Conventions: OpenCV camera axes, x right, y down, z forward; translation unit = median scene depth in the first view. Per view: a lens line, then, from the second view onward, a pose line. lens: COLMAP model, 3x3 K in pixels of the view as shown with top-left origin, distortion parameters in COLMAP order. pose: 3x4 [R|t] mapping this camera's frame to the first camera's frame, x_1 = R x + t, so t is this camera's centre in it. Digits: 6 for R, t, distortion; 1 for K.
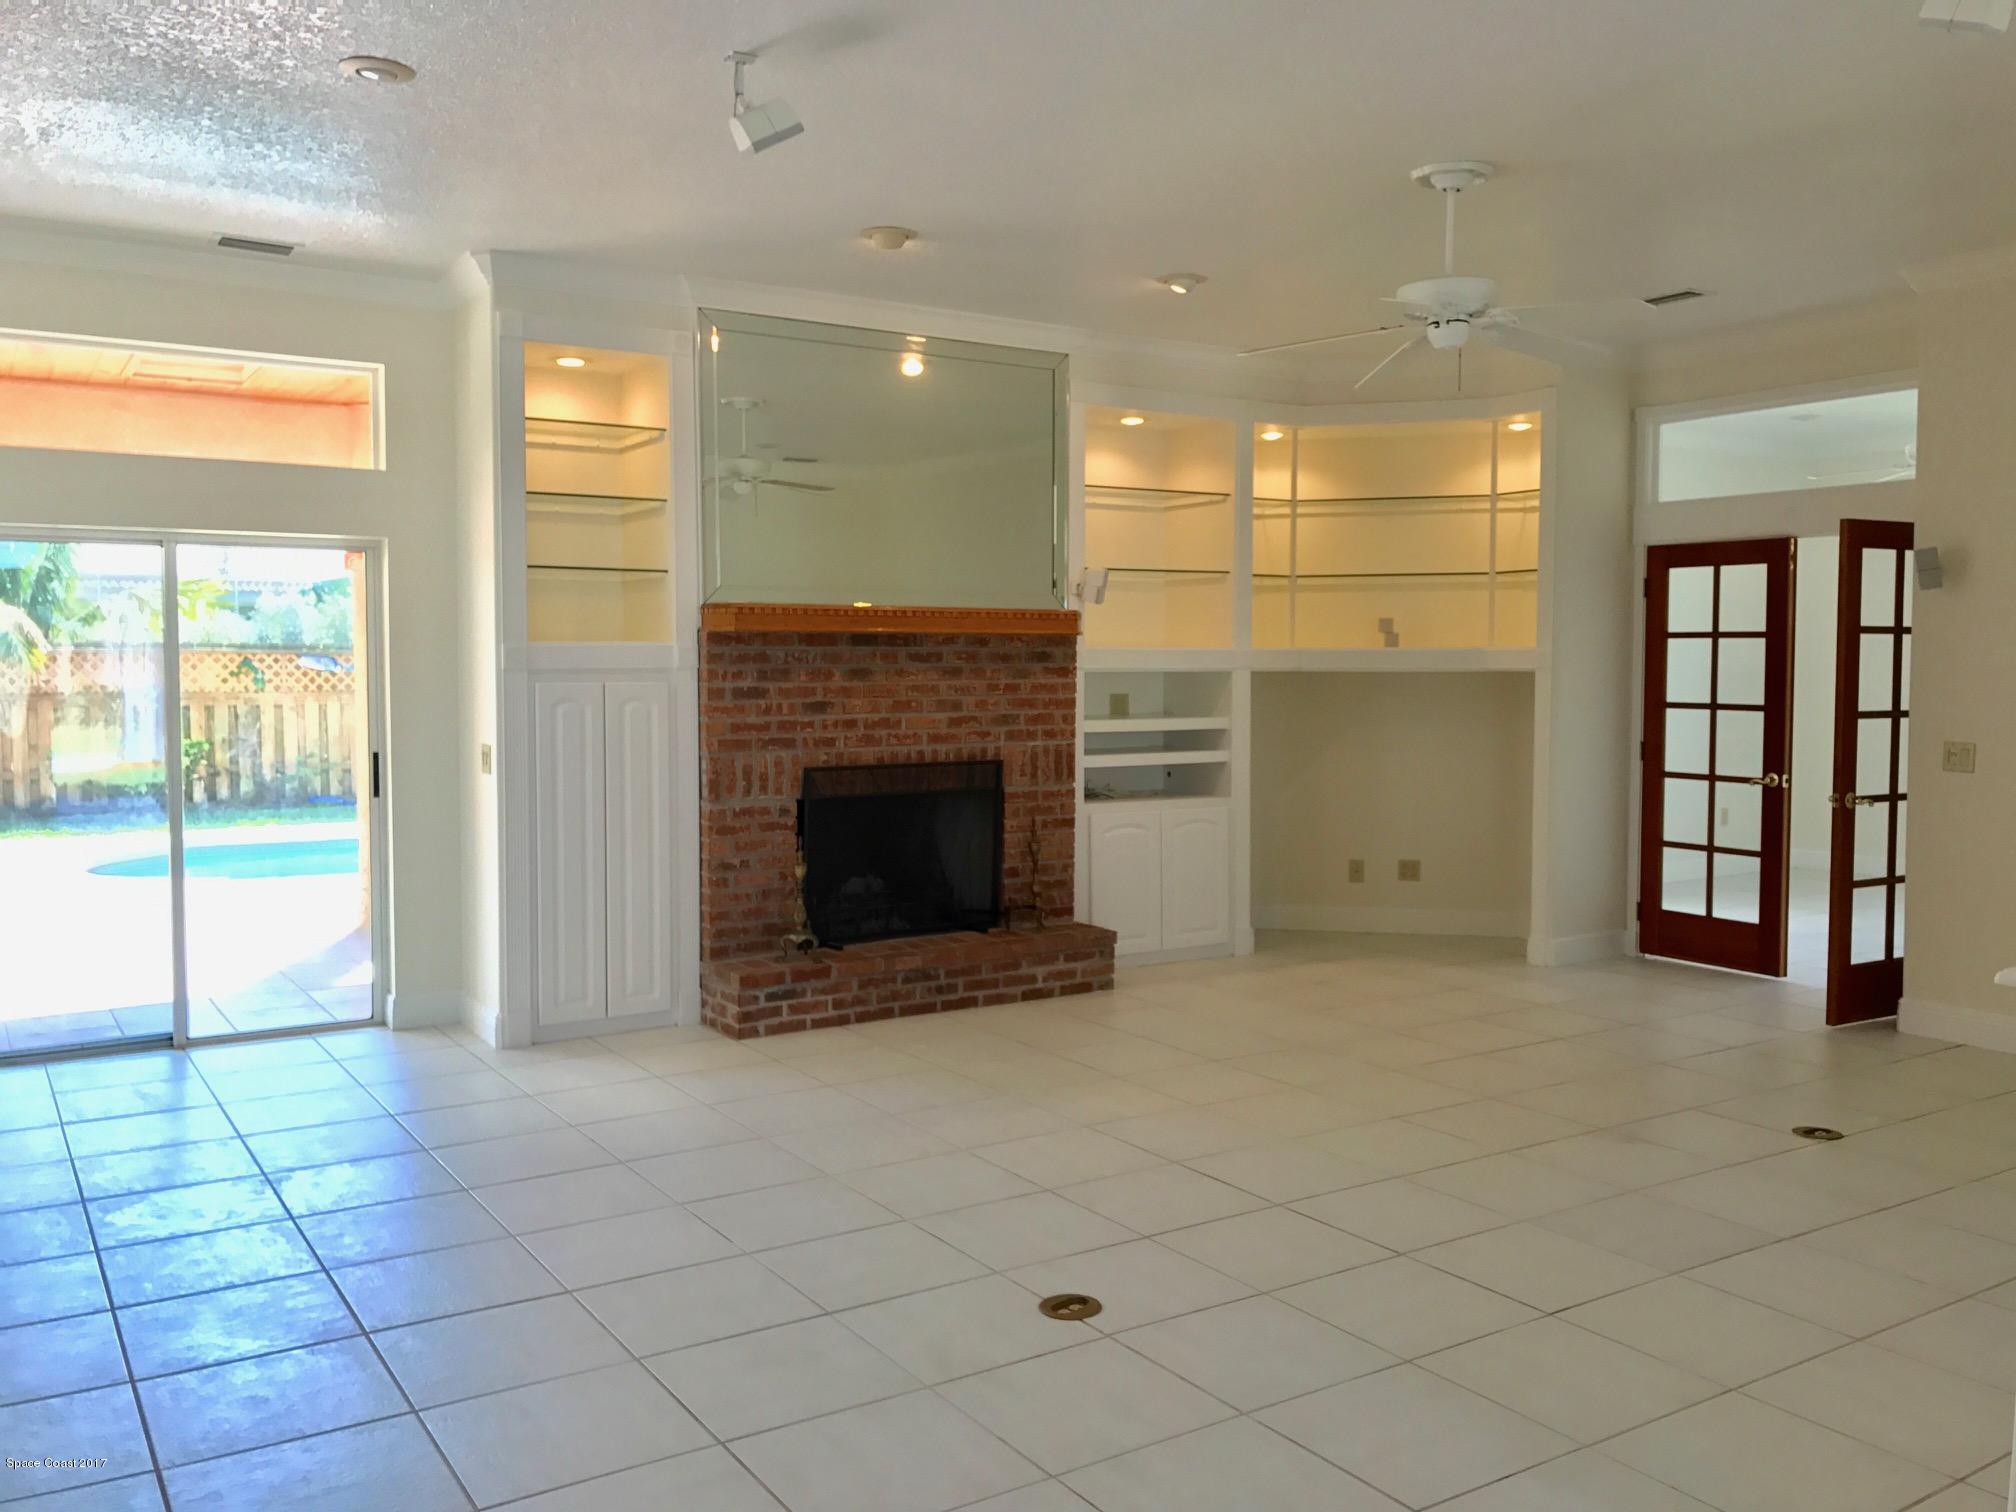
lens RADIAL K [[1675.9, 0, 1005.1], [0, 1675.9, 751.8], [0, 0, 1]] dist [0.070088, -0.149141]
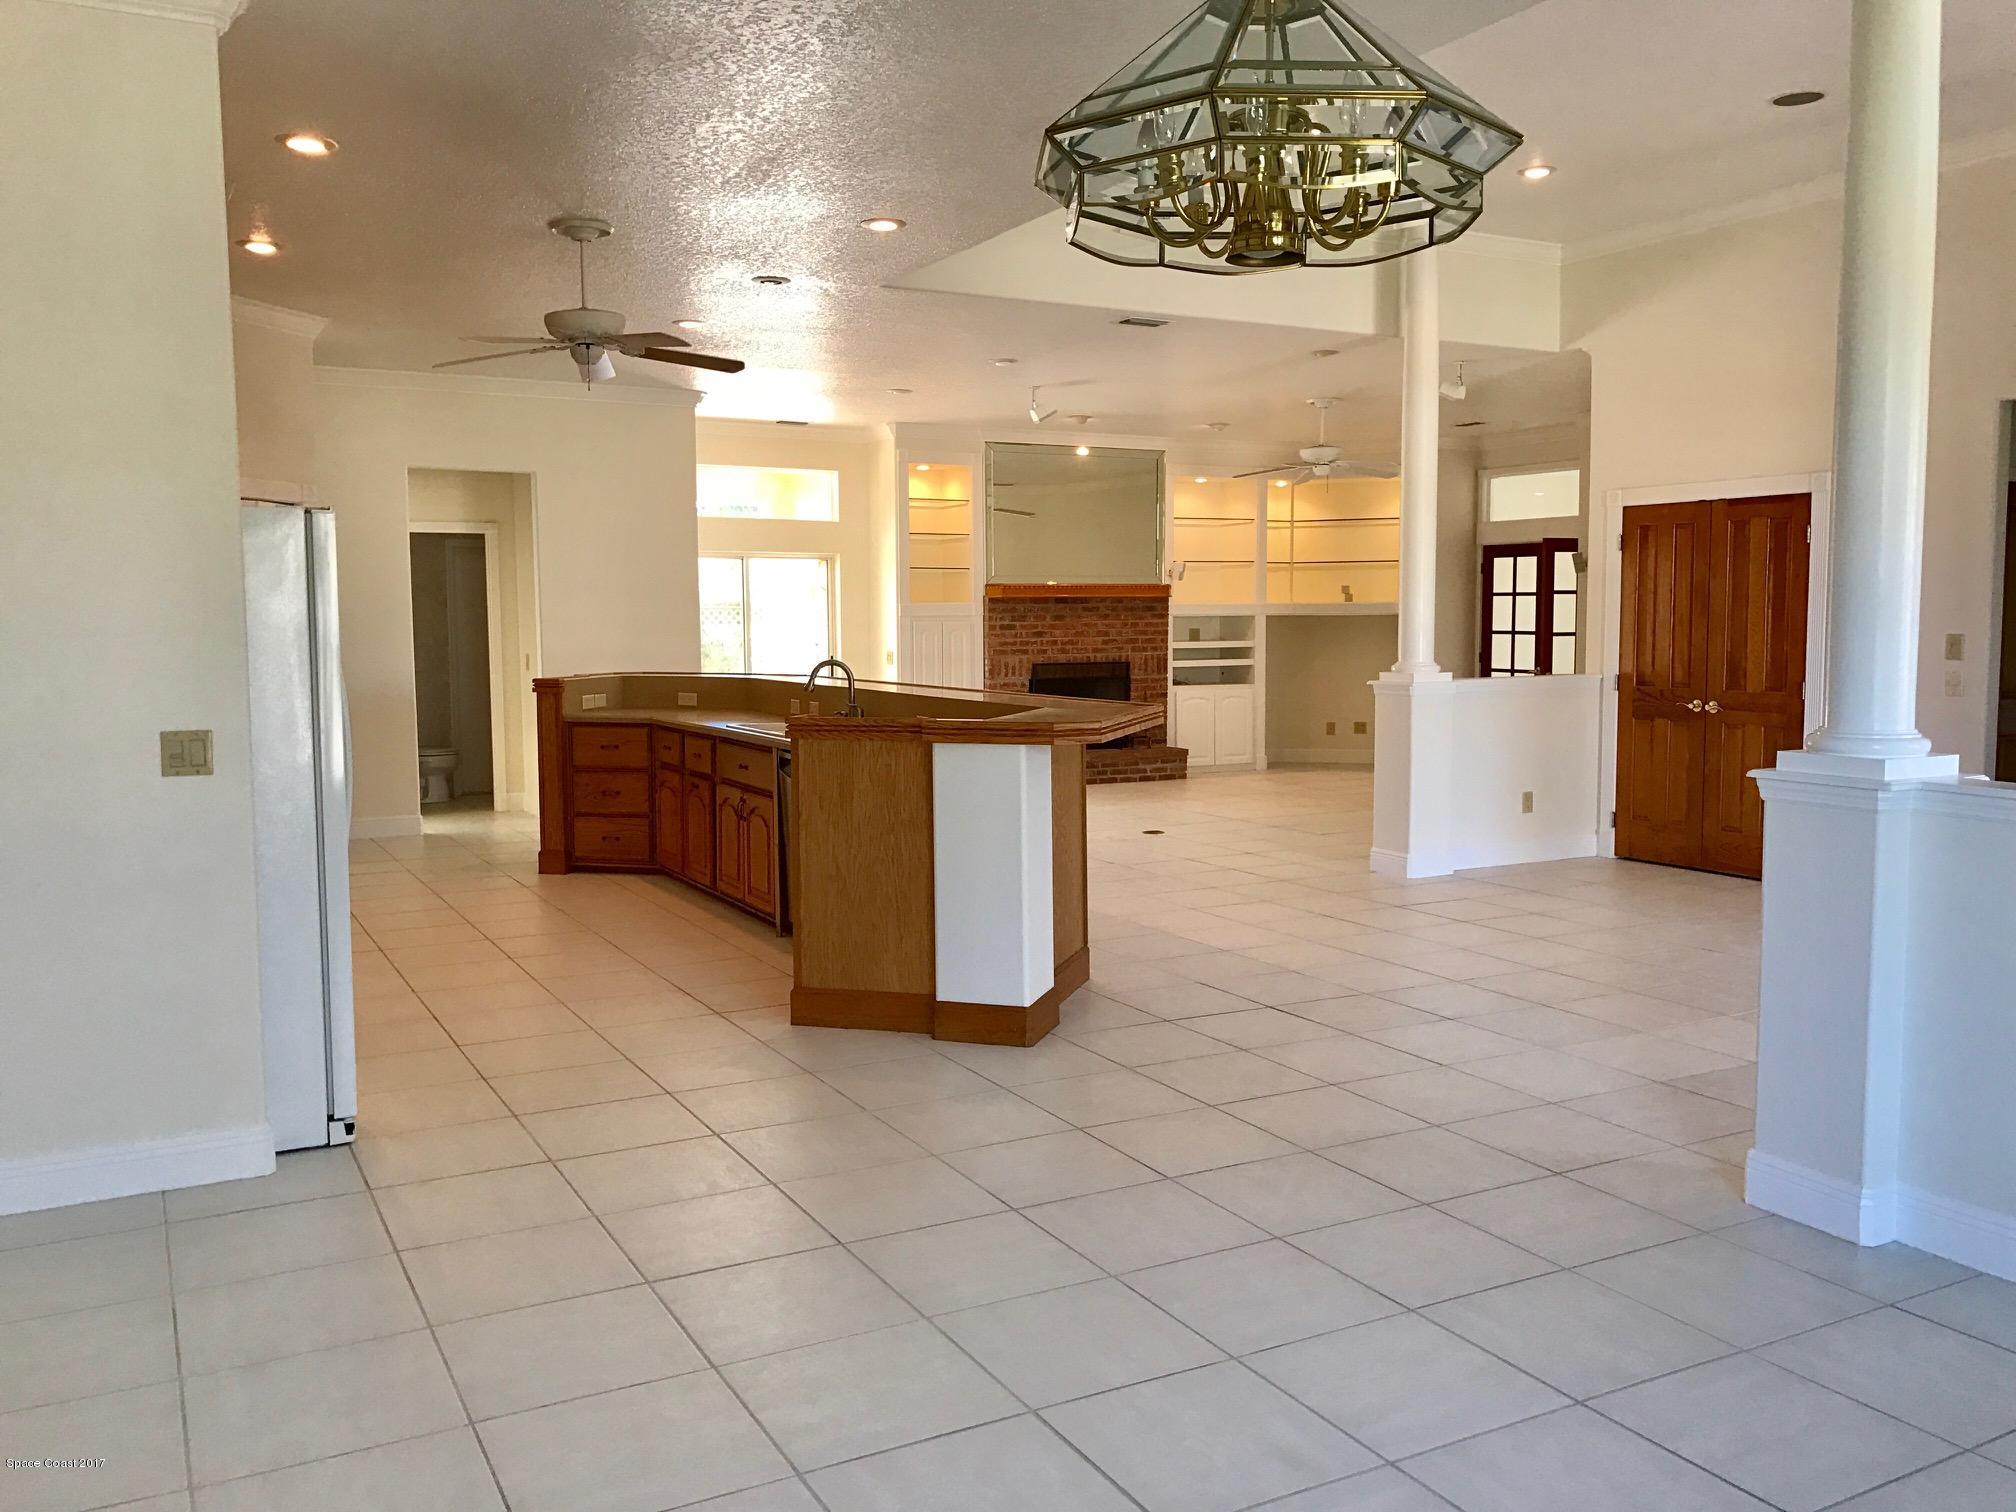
lens RADIAL K [[1675.9, 0, 970.5], [0, 1675.9, 778.8], [0, 0, 1]] dist [0.070088, -0.149141]
pose [[0.995550, 0.003125, -0.094186, -0.001970], [0.001026, 0.999031, 0.043996, 0.055964], [0.094232, -0.043897, 0.994582, -0.983026]]
